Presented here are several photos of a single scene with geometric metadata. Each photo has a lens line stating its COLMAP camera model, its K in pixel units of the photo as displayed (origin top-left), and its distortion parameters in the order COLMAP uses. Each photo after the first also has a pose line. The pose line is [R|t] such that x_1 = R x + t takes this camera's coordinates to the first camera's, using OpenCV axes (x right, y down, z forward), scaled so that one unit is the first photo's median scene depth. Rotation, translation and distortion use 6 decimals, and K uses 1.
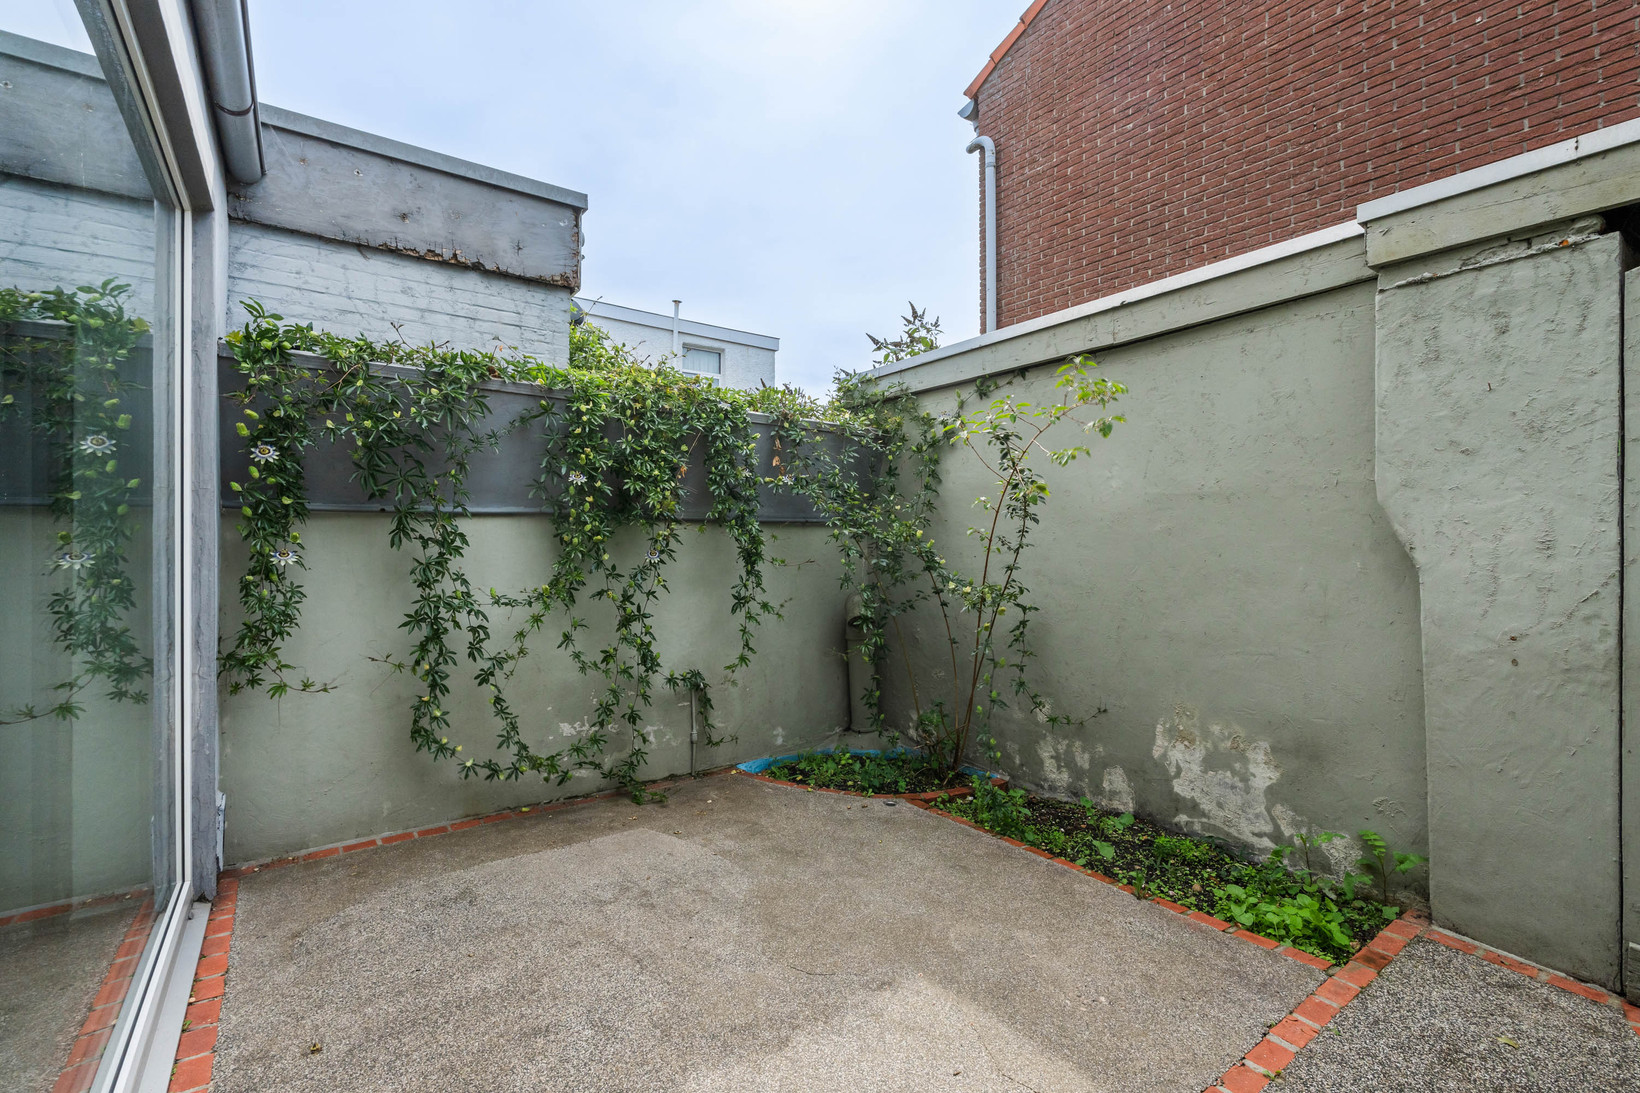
lens RADIAL K [[718.8, 0, 819.7], [0, 718.8, 546.5], [0, 0, 1]] dist [-0.002952, 0.000012]
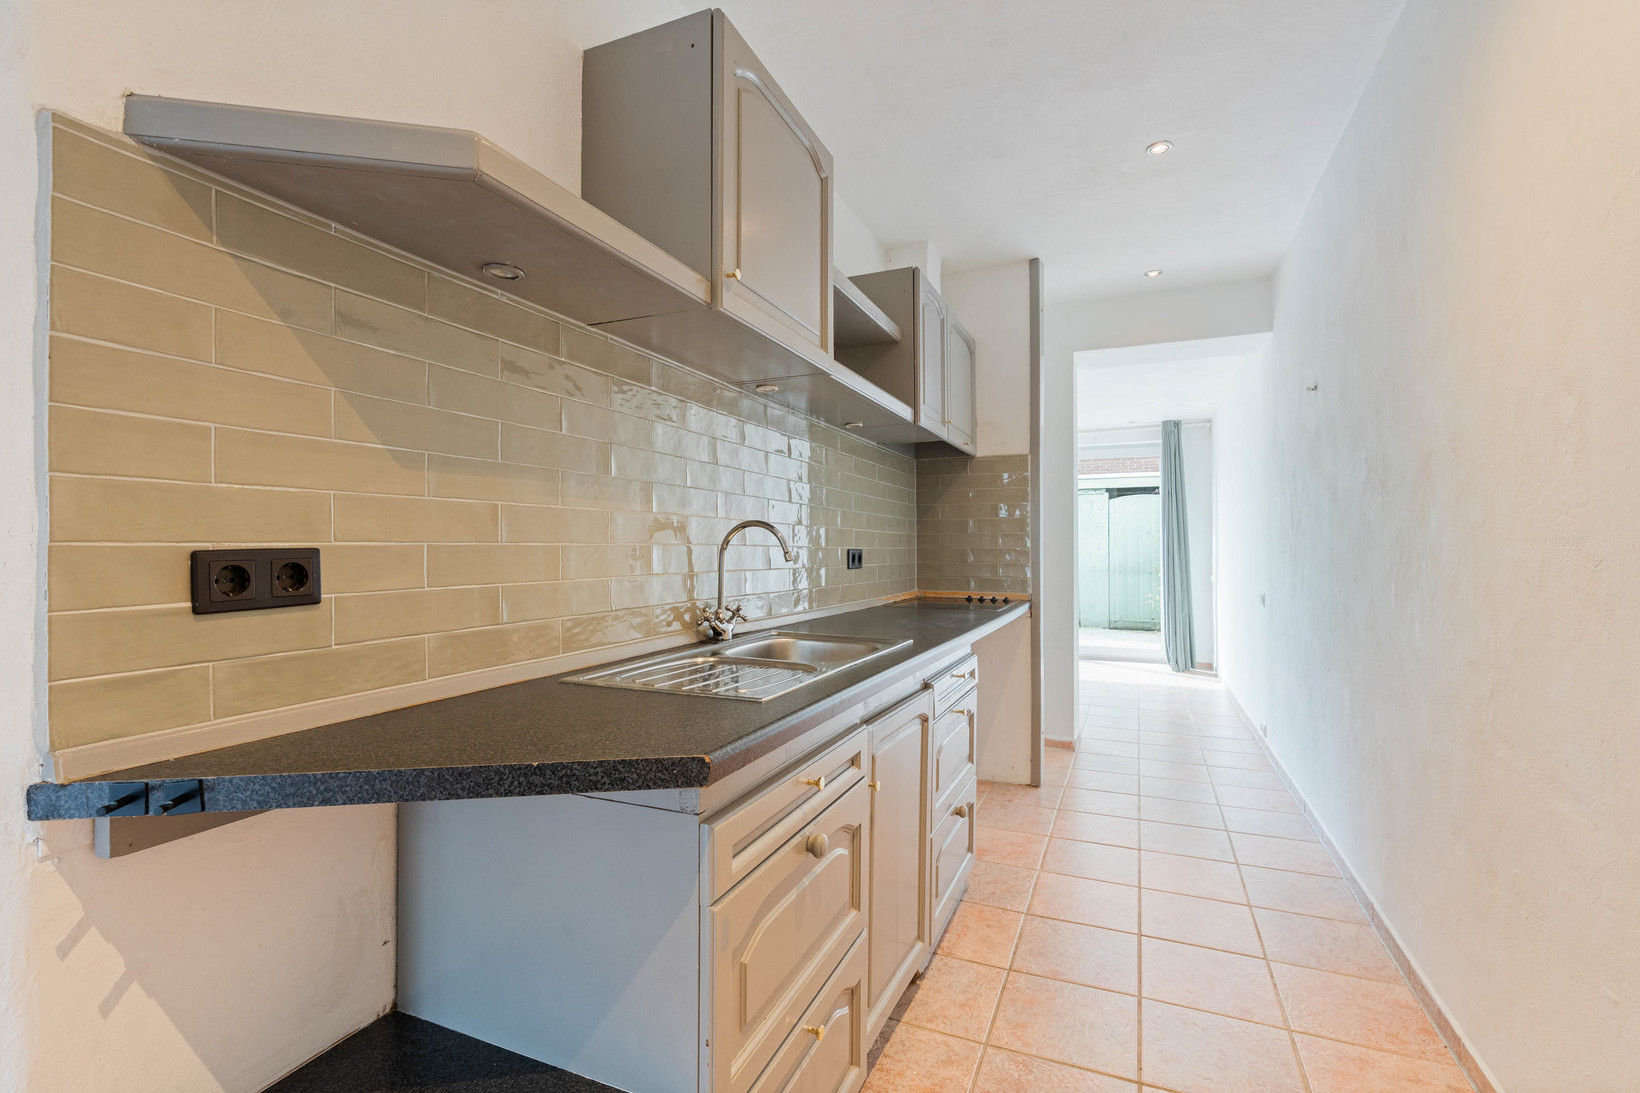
lens RADIAL K [[718.8, 0, 832.9], [0, 718.8, 544.6], [0, 0, 1]] dist [-0.002952, 0.000012]
pose [[0.861600, -0.000410, 0.507587, -2.493883], [0.005676, 0.999945, -0.008826, 0.002062], [-0.507556, 0.010486, 0.861555, -1.907296]]
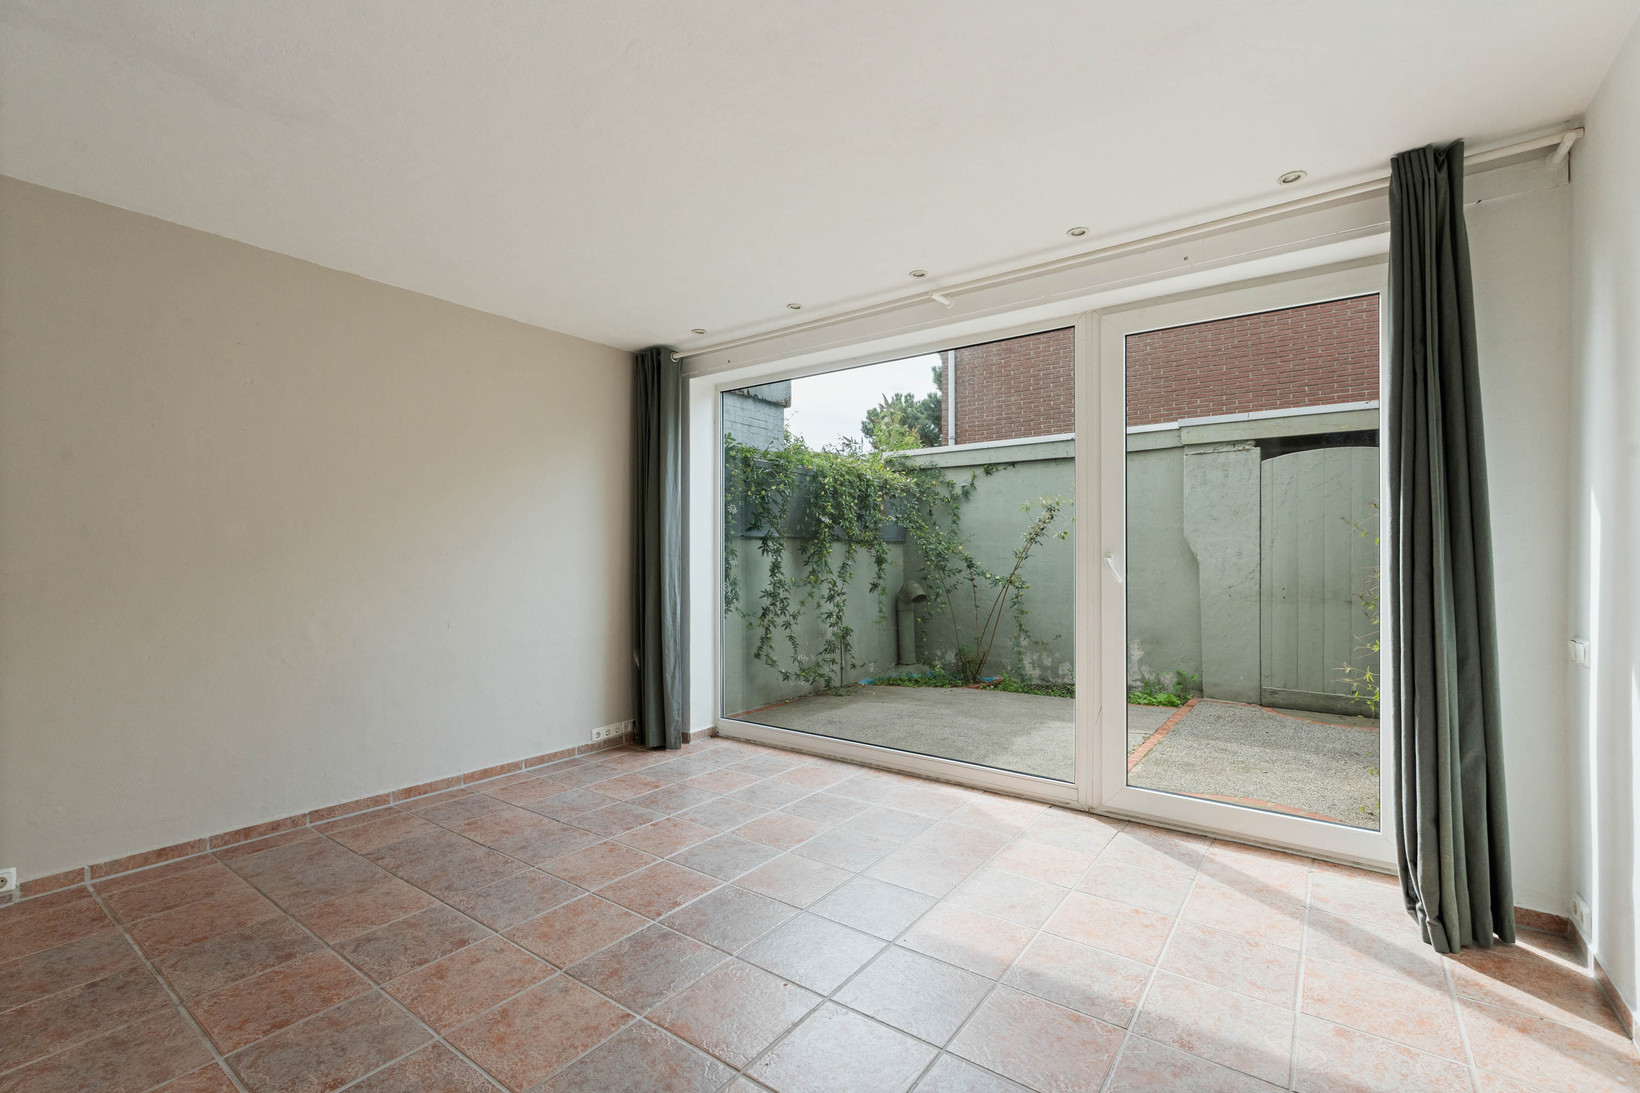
lens RADIAL K [[718.8, 0, 811.3], [0, 718.8, 559.2], [0, 0, 1]] dist [-0.002952, 0.000012]
pose [[0.954676, -0.002552, 0.297635, -1.065257], [0.002169, 0.999996, 0.001618, 0.008973], [-0.297638, -0.000900, 0.954679, -0.887781]]
